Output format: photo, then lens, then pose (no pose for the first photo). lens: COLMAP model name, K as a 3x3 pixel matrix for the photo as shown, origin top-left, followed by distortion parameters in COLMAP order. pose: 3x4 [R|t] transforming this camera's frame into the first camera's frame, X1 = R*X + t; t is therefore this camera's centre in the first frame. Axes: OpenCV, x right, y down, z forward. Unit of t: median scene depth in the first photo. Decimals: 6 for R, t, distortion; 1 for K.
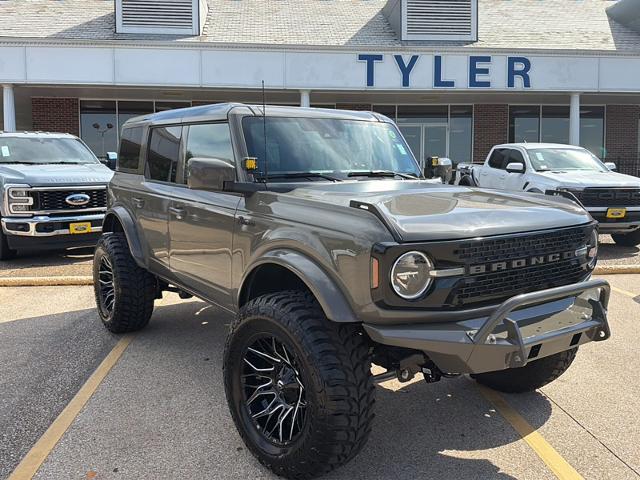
lens RADIAL K [[568.9, 0, 320.0], [0, 568.9, 240.0], [0, 0, 1]] dist [0.124504, -0.228491]
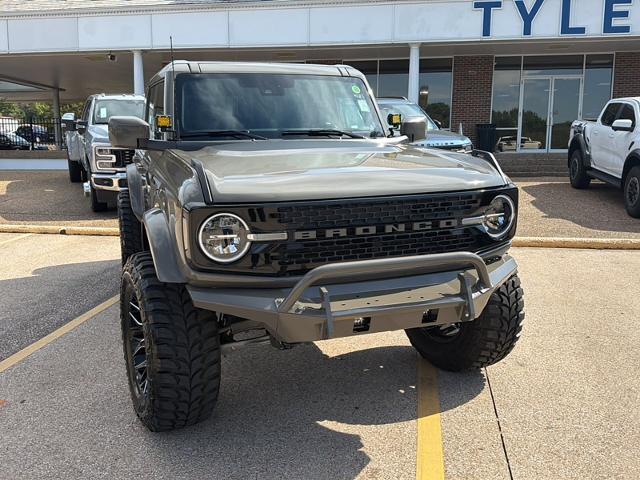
lens RADIAL K [[575.5, 0, 320.0], [0, 575.5, 240.0], [0, 0, 1]] dist [0.039761, -0.070808]
pose [[0.966265, 0.044568, -0.253663, 0.163606], [-0.027217, 0.997069, 0.071505, -0.002461], [0.256106, -0.062188, 0.964646, 0.031723]]
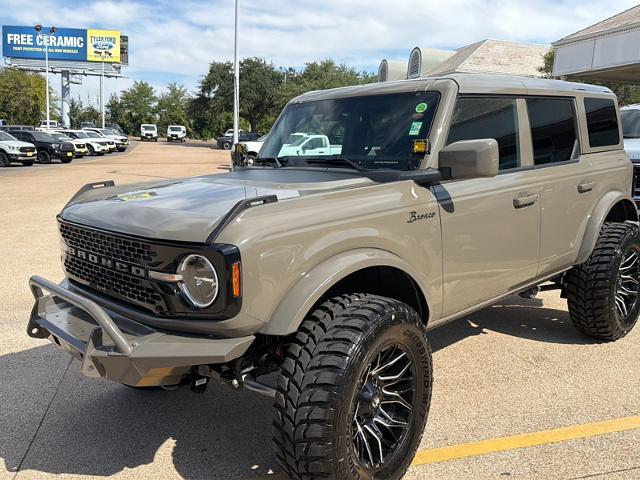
lens RADIAL K [[568.9, 0, 320.0], [0, 568.9, 240.0], [0, 0, 1]] dist [0.124504, -0.228491]
pose [[0.155271, 0.169723, -0.973183, 0.435177], [-0.114902, 0.981547, 0.152849, -0.059050], [0.981167, 0.088088, 0.171907, 0.390040]]
